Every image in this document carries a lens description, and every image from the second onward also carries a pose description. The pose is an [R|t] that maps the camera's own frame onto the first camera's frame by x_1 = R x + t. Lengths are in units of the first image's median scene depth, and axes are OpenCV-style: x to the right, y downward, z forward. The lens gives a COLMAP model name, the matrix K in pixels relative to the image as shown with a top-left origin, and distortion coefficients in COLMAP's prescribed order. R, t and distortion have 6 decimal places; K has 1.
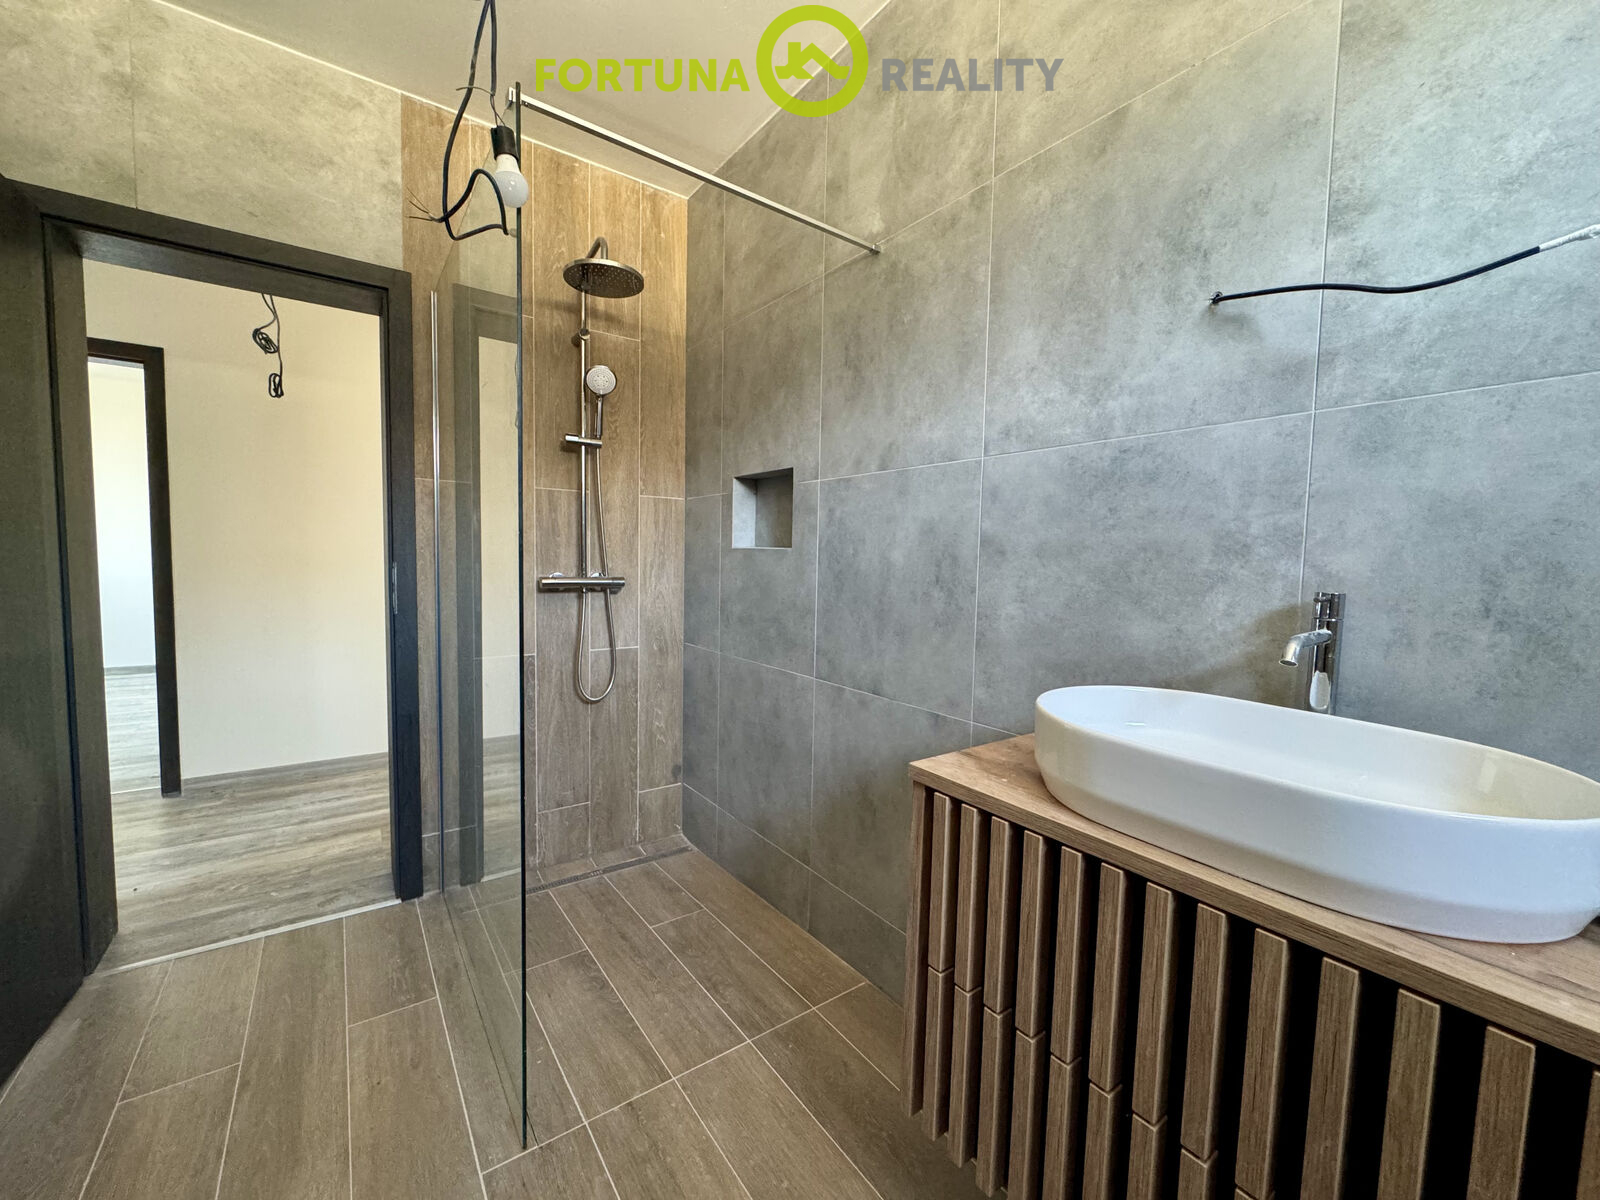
lens RADIAL K [[640.0, 0, 801.2], [0, 640.0, 599.5], [0, 0, 1]] dist [-0.002400, 0.000029]
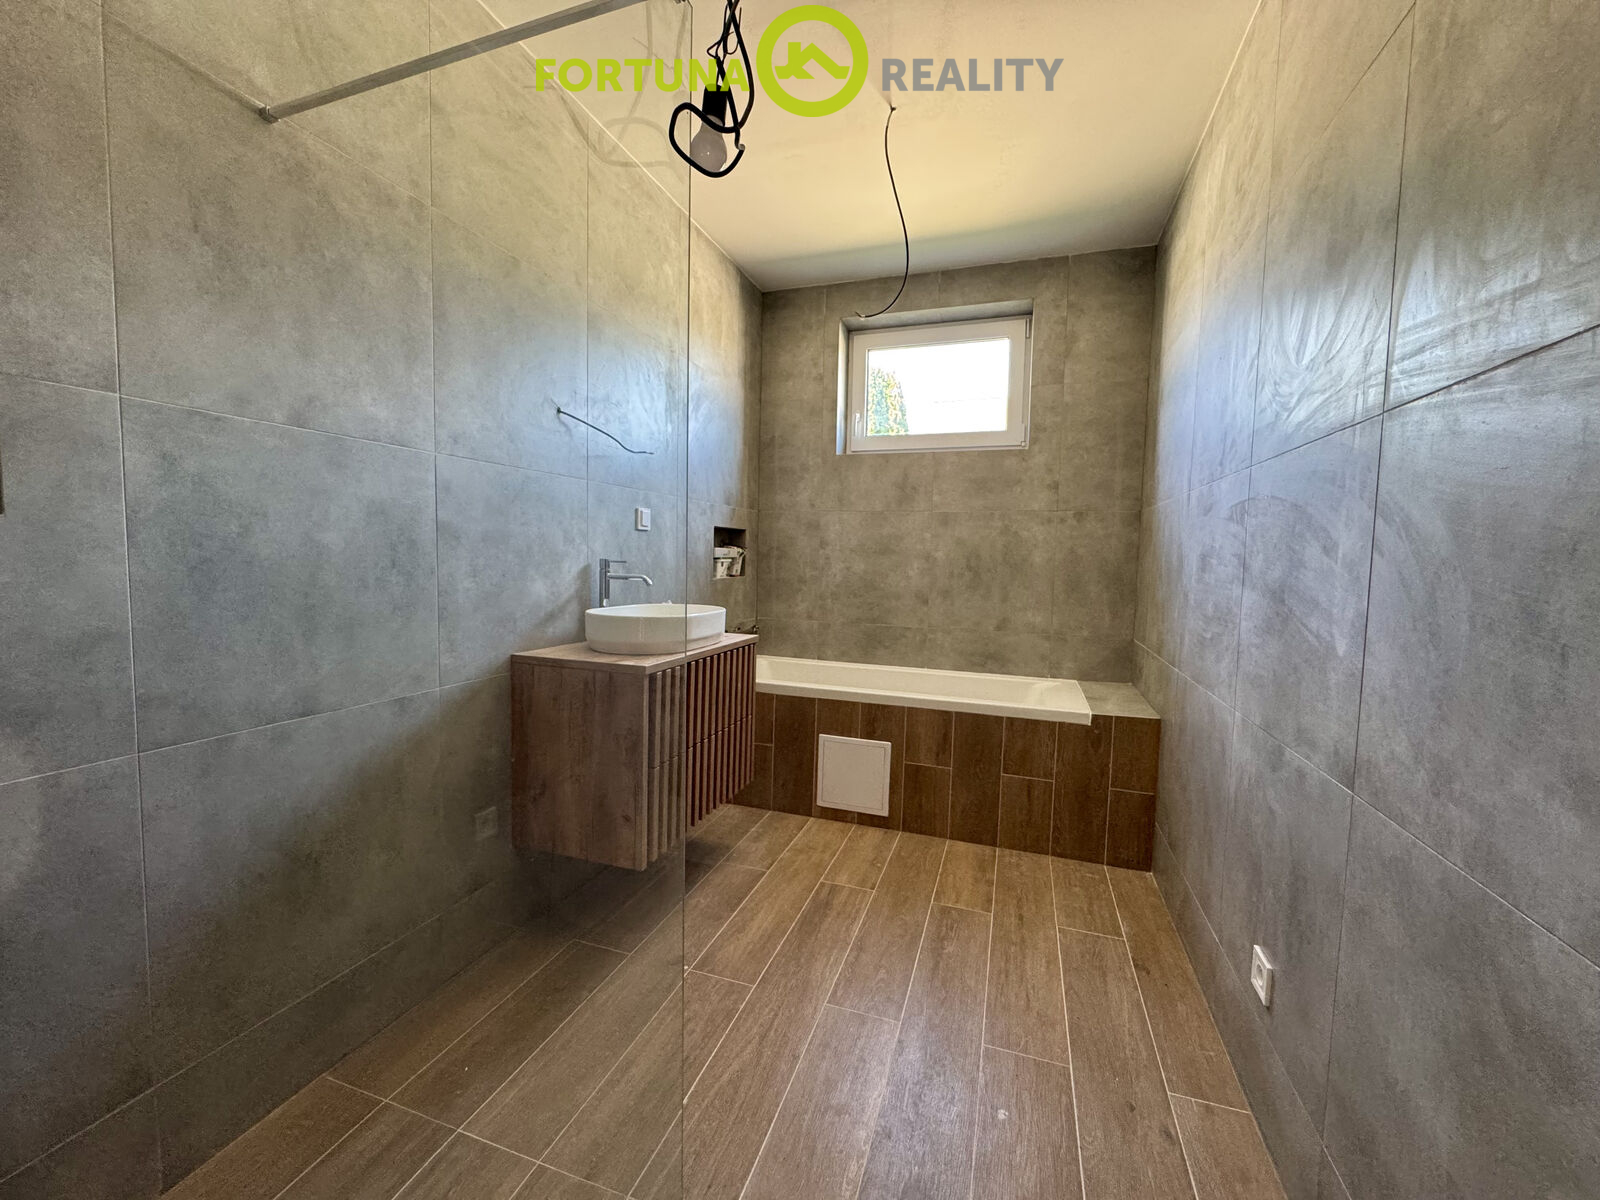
lens RADIAL K [[640.0, 0, 801.2], [0, 640.0, 599.5], [0, 0, 1]] dist [-0.002400, 0.000029]
pose [[-0.579043, -0.092007, 0.810089, -1.012021], [0.017649, 0.991965, 0.125279, -0.093582], [-0.815106, 0.086839, -0.572767, 1.123986]]
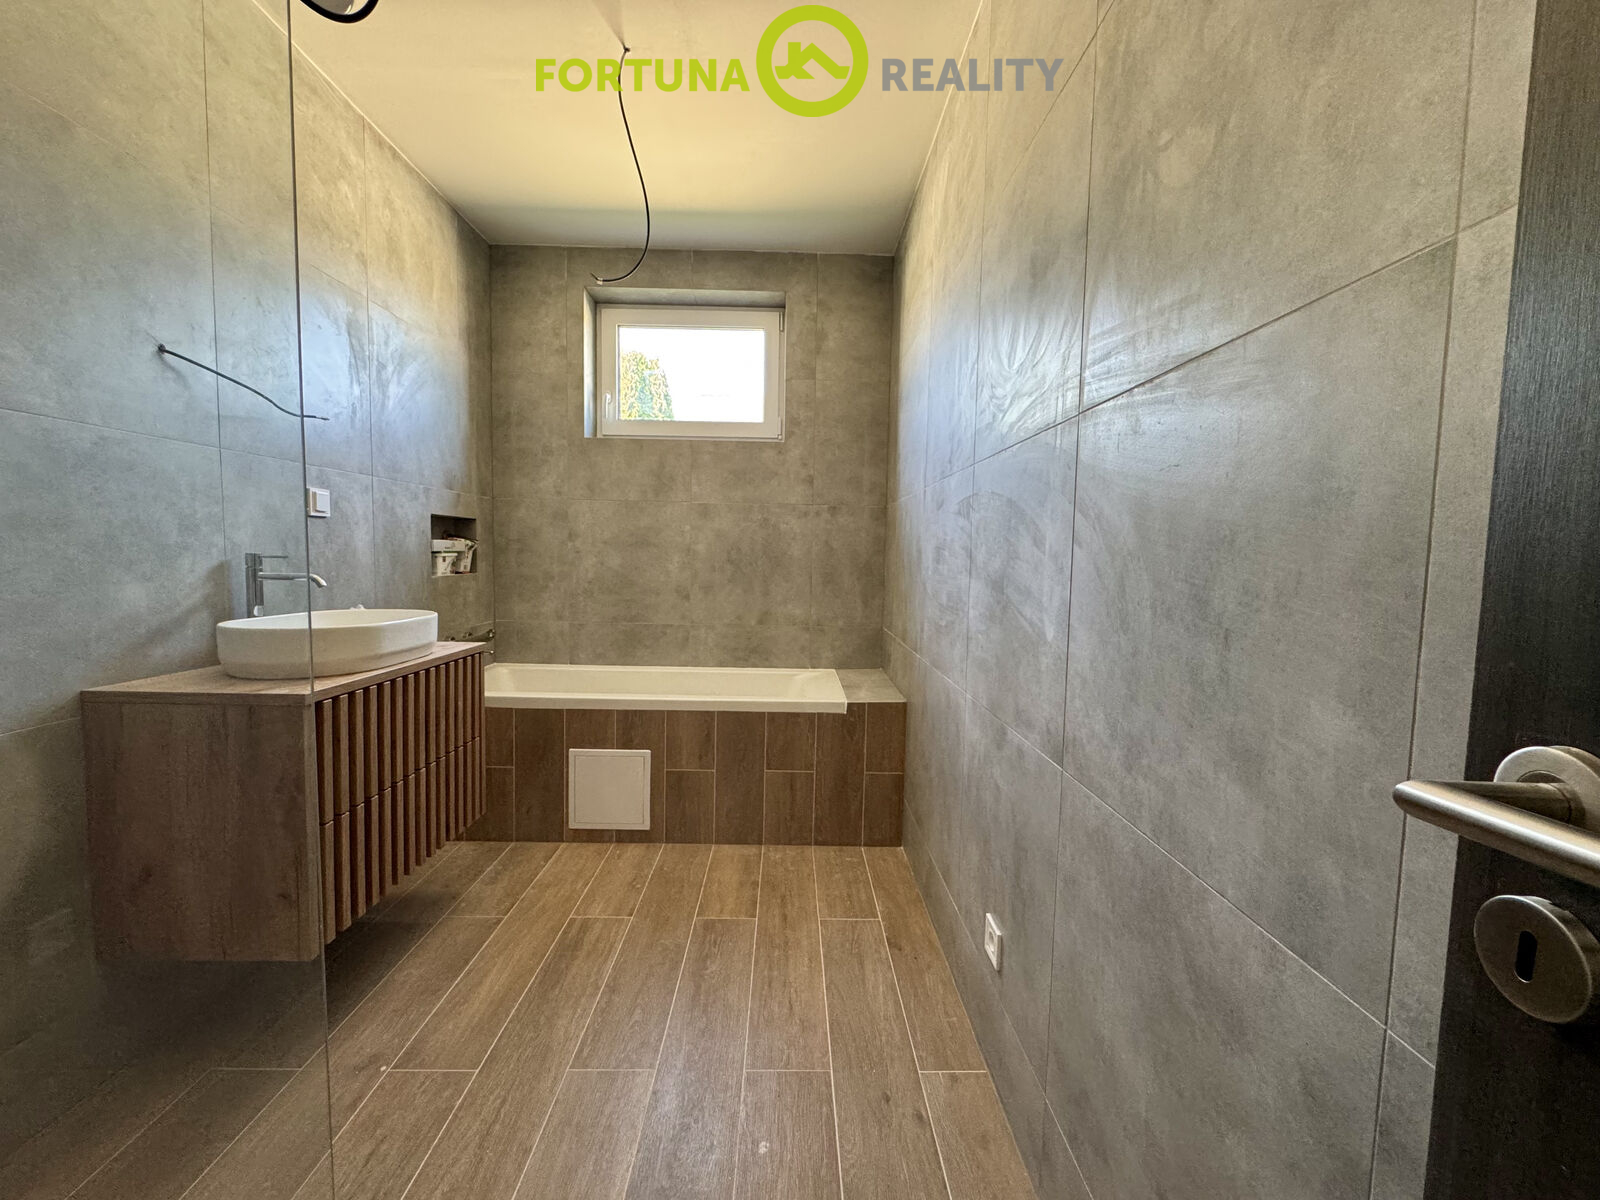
lens RADIAL K [[640.0, 0, 801.2], [0, 640.0, 599.5], [0, 0, 1]] dist [-0.002400, 0.000029]
pose [[-0.822694, -0.079636, 0.562879, -0.968909], [-0.001131, 0.990367, 0.138464, -0.085728], [-0.568483, 0.113277, -0.814859, 1.011872]]
